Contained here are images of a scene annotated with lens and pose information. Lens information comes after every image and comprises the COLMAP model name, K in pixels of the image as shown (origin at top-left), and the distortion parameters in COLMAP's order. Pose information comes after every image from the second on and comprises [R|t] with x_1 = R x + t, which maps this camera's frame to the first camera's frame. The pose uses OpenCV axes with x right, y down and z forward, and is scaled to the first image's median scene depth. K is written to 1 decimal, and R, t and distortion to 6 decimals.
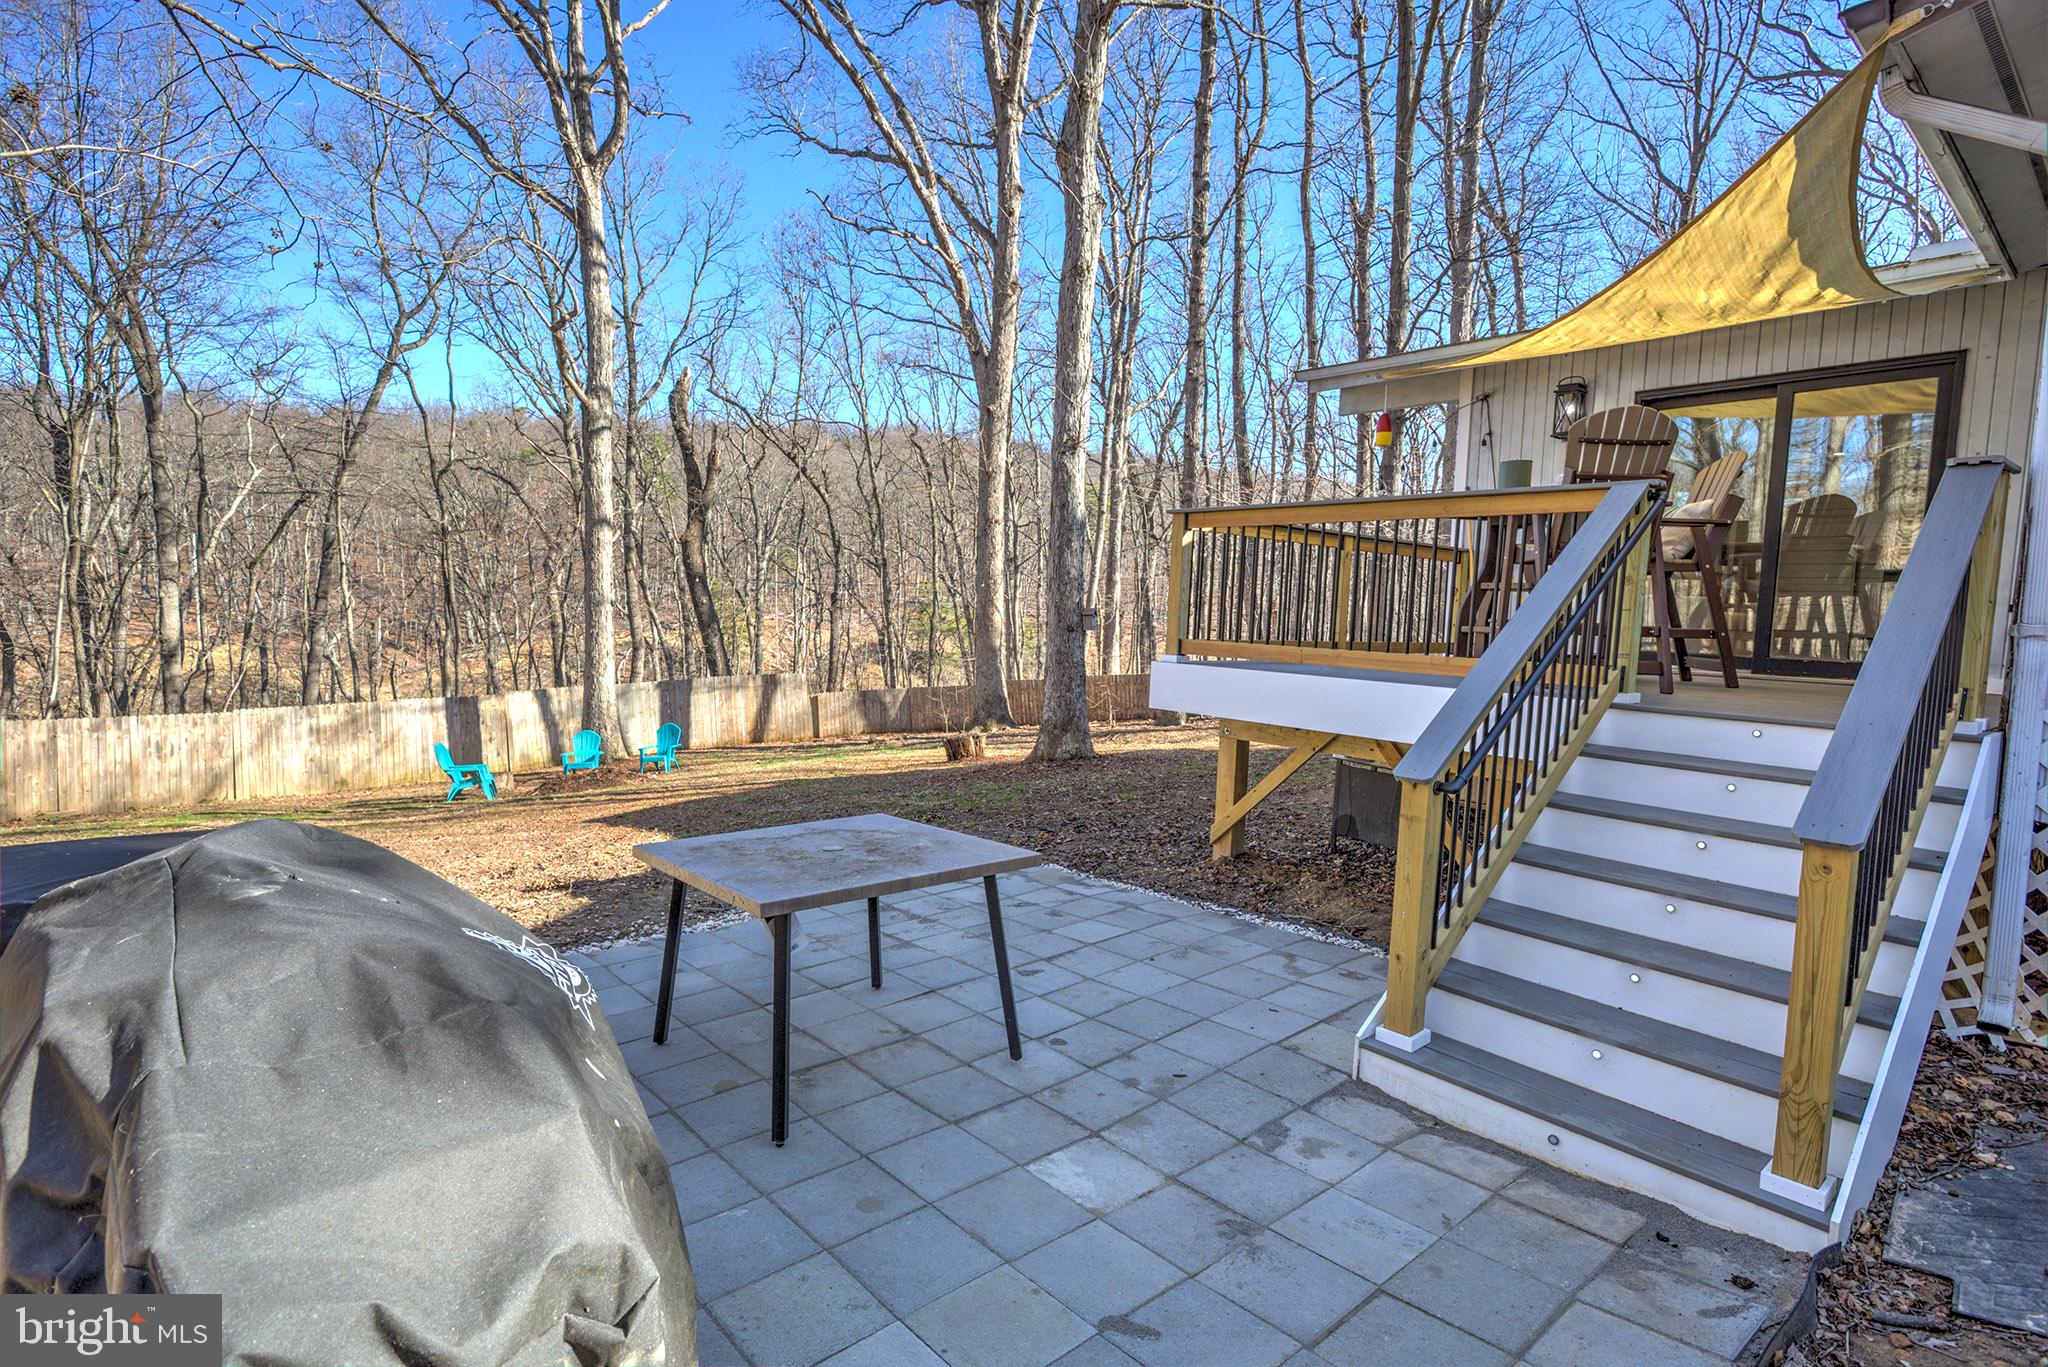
lens RADIAL K [[1046.9, 0, 1024.6], [0, 1046.9, 686.5], [0, 0, 1]] dist [0.006998, 0.002804]
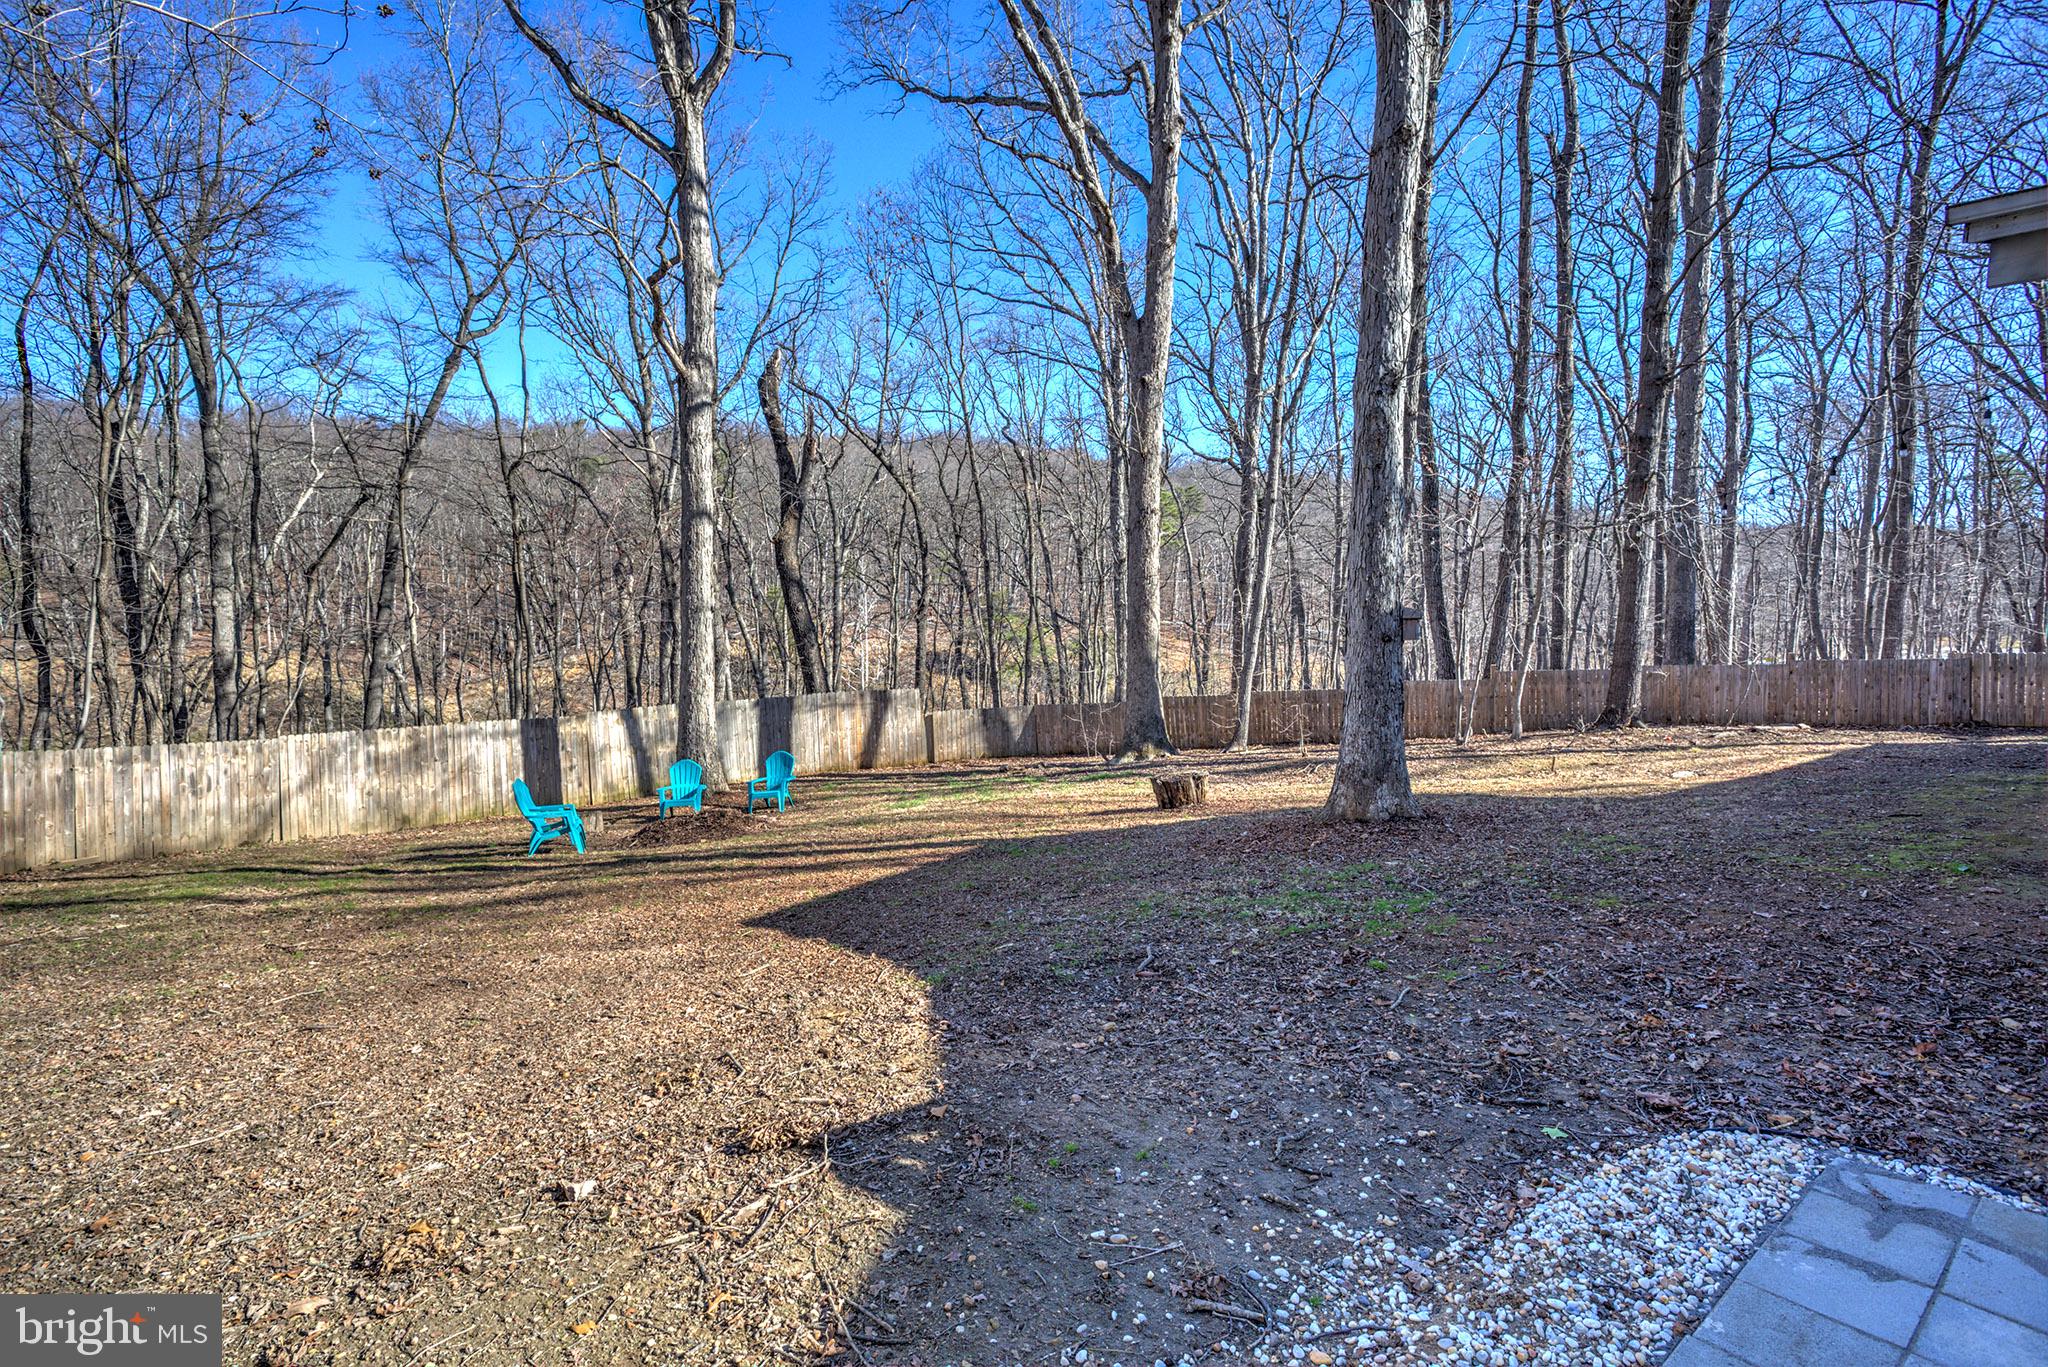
lens RADIAL K [[1046.9, 0, 1023.7], [0, 1046.9, 686.3], [0, 0, 1]] dist [0.006998, 0.002804]
pose [[0.998966, -0.001534, -0.045444, -0.090871], [0.001187, 0.999970, -0.007666, -0.008959], [0.045455, 0.007604, 0.998937, 0.143069]]
